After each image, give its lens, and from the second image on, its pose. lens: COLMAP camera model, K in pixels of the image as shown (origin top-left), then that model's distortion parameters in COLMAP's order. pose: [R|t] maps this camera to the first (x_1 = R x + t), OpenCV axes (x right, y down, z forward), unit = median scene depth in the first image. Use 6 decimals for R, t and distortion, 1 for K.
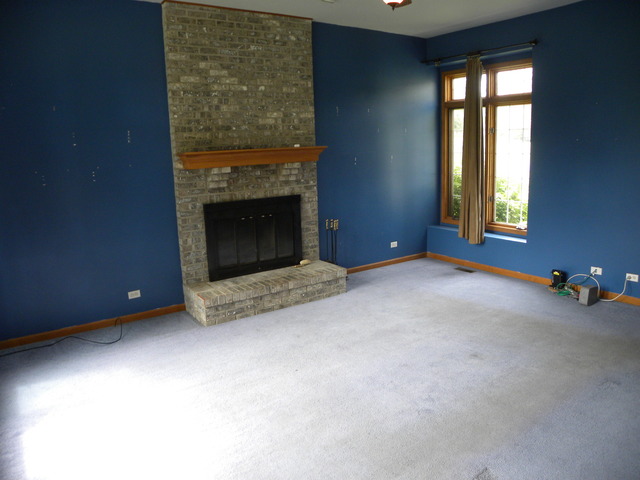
lens RADIAL K [[490.8, 0, 324.2], [0, 490.8, 240.4], [0, 0, 1]] dist [-0.143934, 0.098066]
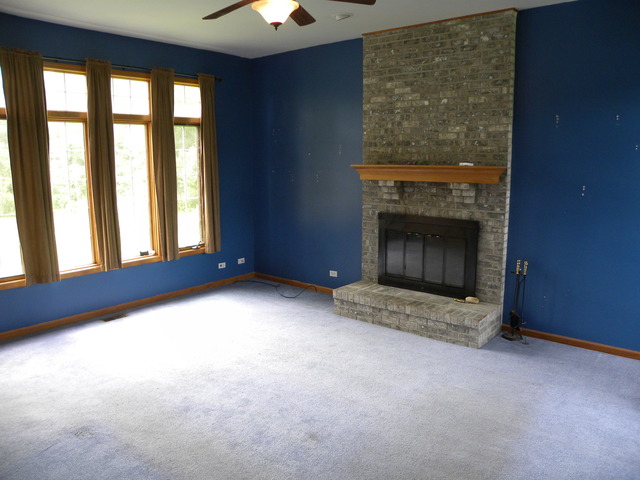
lens RADIAL K [[490.8, 0, 324.2], [0, 490.8, 240.4], [0, 0, 1]] dist [-0.143934, 0.098066]
pose [[0.265865, 0.191122, -0.944875, 0.758792], [-0.193149, 0.970836, 0.142026, -0.143178], [0.944463, 0.144742, 0.295026, 0.554933]]
